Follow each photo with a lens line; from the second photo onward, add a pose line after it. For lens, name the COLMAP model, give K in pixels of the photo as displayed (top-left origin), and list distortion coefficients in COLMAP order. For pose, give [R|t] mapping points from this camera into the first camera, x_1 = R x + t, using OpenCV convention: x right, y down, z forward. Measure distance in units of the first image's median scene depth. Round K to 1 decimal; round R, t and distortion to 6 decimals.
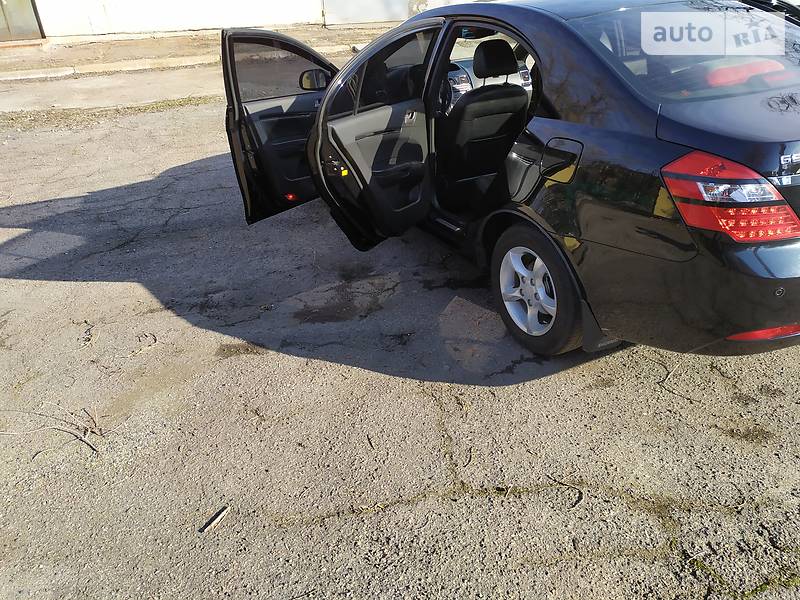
lens RADIAL K [[608.3, 0, 402.9], [0, 608.3, 300.5], [0, 0, 1]] dist [0.075068, -0.090025]
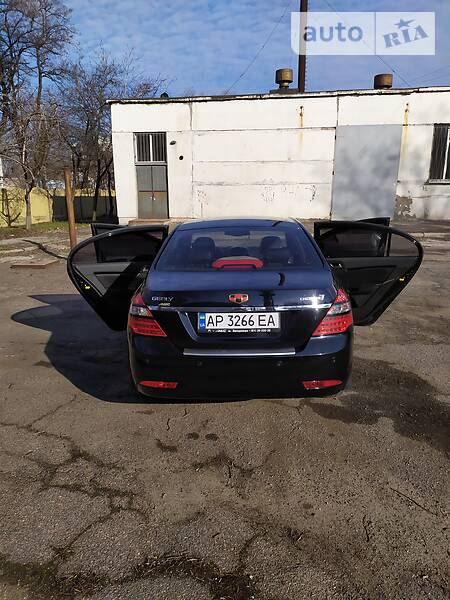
lens RADIAL K [[456.2, 0, 225.0], [0, 456.2, 300.0], [0, 0, 1]] dist [0.075068, -0.090025]
pose [[0.877637, 0.142423, -0.457677, 0.970622], [-0.247559, 0.952313, -0.178368, 0.000538], [0.410448, 0.269845, 0.871043, -0.177868]]
